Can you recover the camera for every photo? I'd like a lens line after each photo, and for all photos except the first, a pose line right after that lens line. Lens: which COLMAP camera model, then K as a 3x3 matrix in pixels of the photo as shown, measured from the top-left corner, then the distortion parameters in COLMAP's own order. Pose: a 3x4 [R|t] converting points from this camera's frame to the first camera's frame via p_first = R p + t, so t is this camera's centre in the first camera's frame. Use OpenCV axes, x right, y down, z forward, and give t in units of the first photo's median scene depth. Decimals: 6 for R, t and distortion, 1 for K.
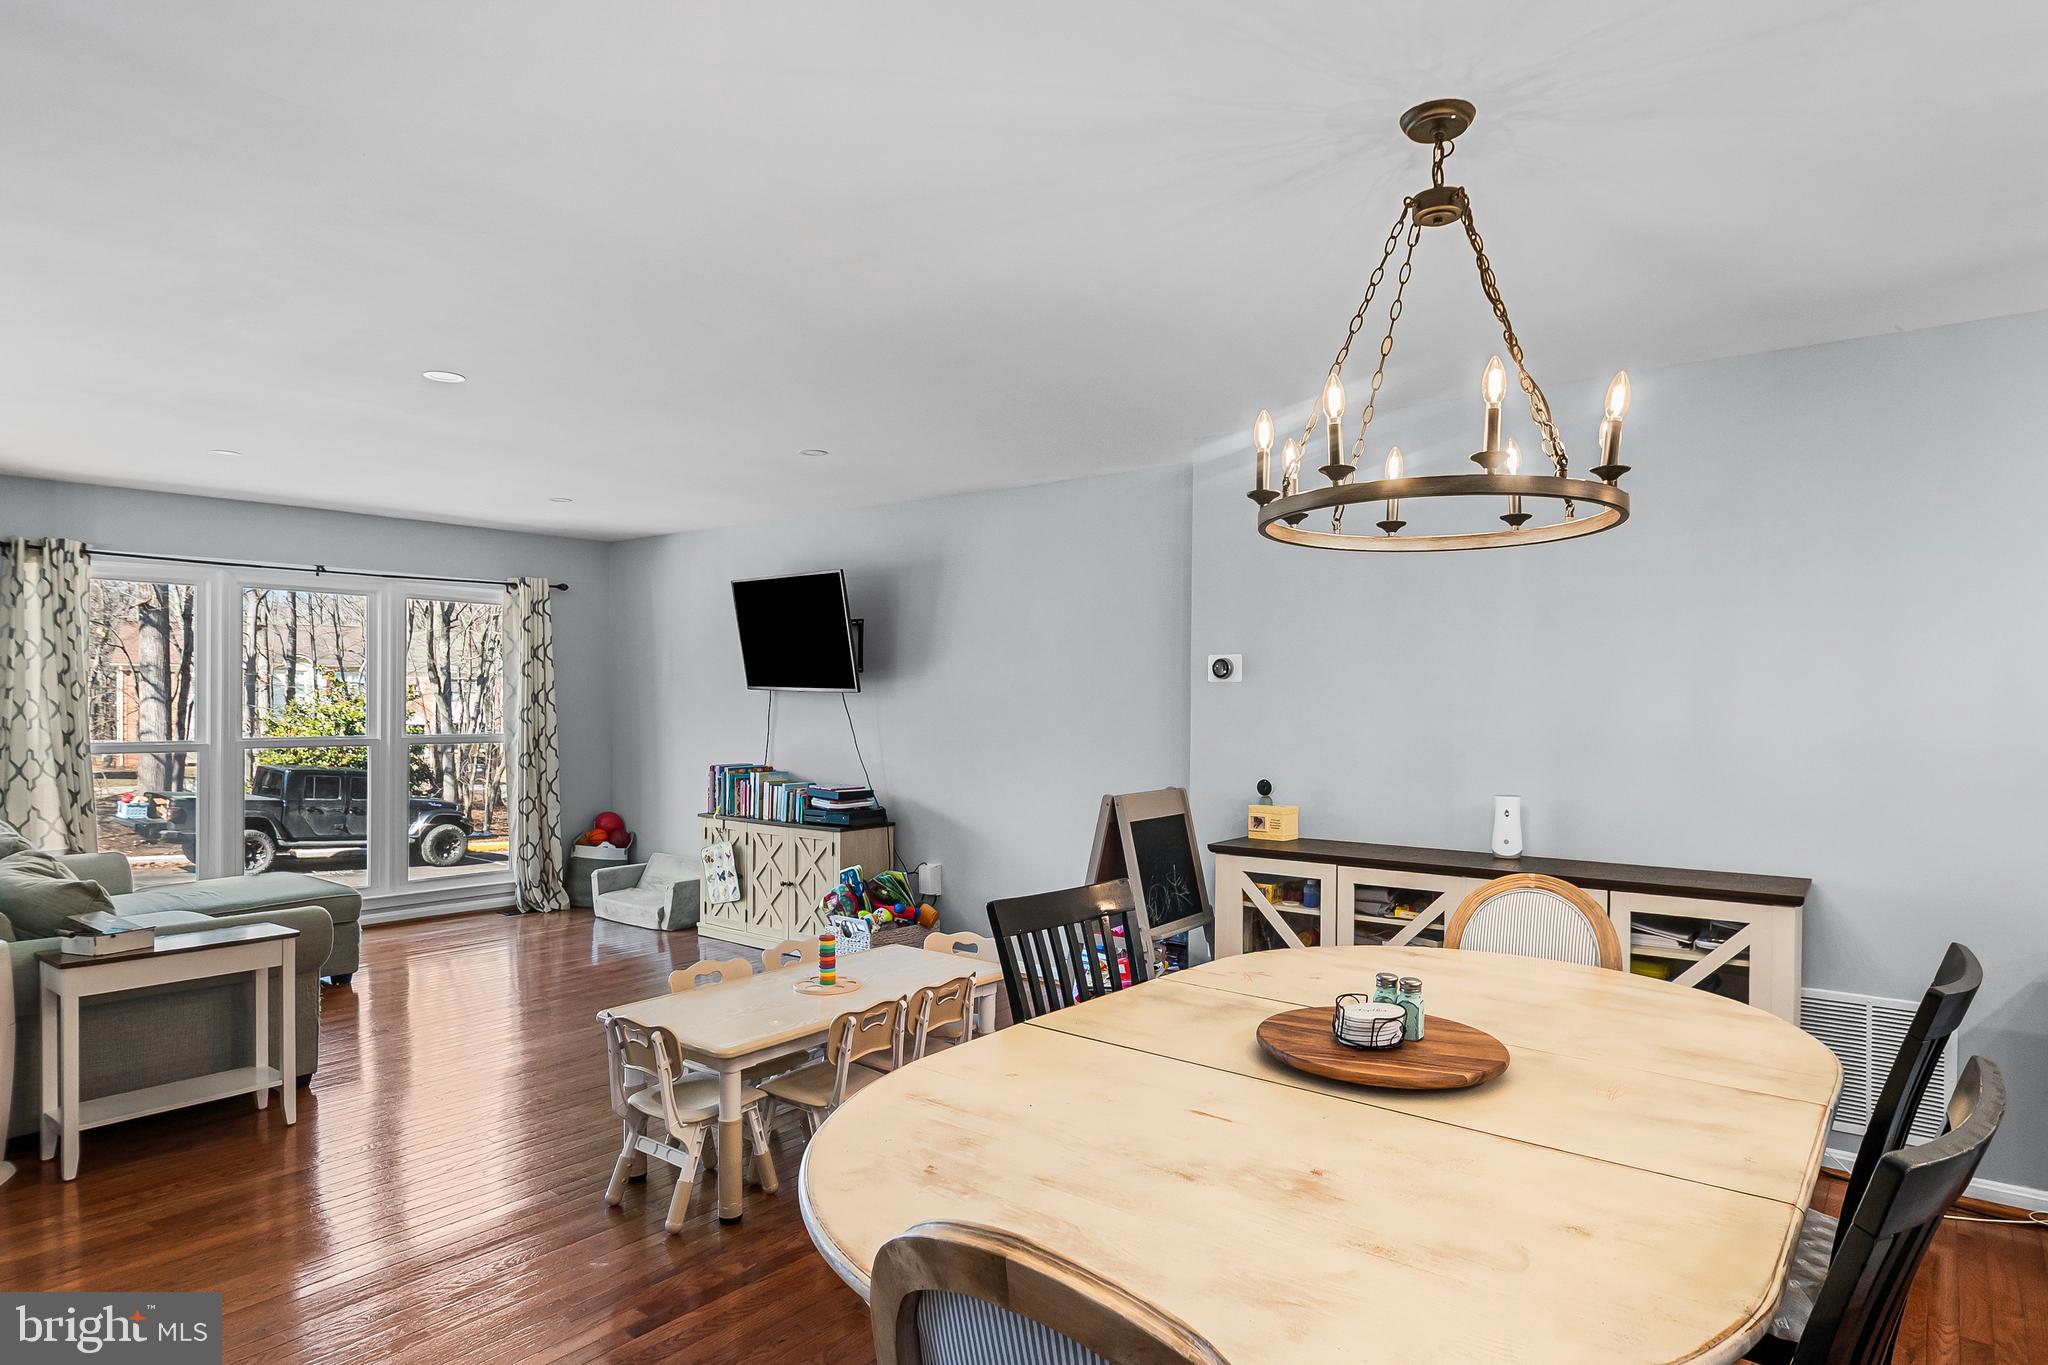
lens RADIAL K [[1168.4, 0, 1023.7], [0, 1168.4, 700.3], [0, 0, 1]] dist [0.011411, 0.000297]
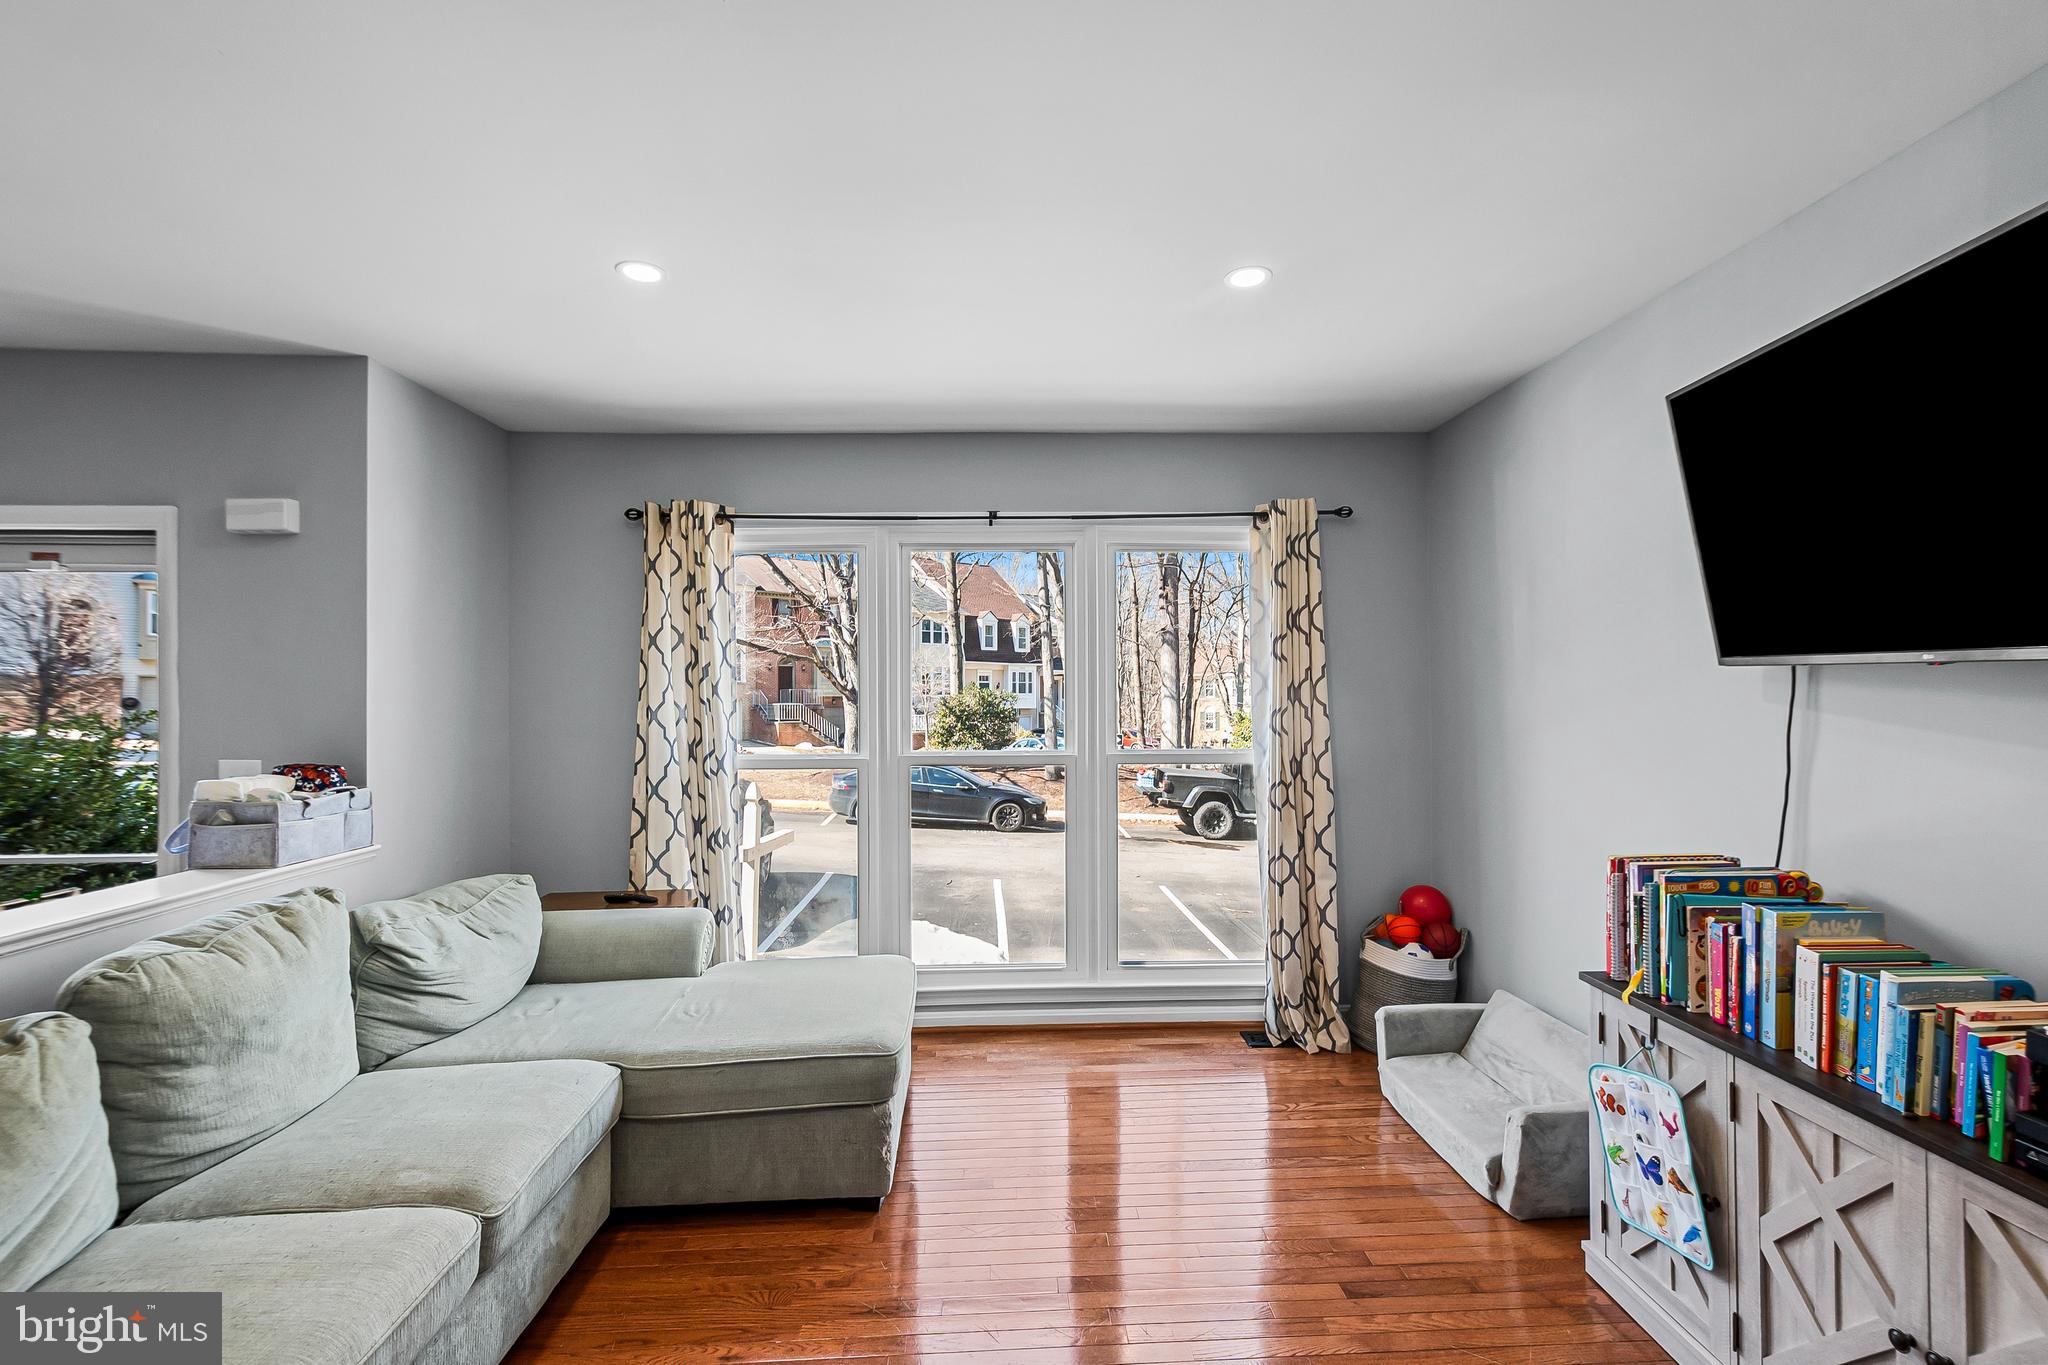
lens RADIAL K [[926.4, 0, 1035.2], [0, 926.4, 690.9], [0, 0, 1]] dist [0.004311, 0.000889]
pose [[0.667439, -0.012103, -0.744566, -0.149949], [0.007711, 0.999927, -0.009341, 0.000166], [0.744625, 0.000494, 0.667483, 0.590828]]
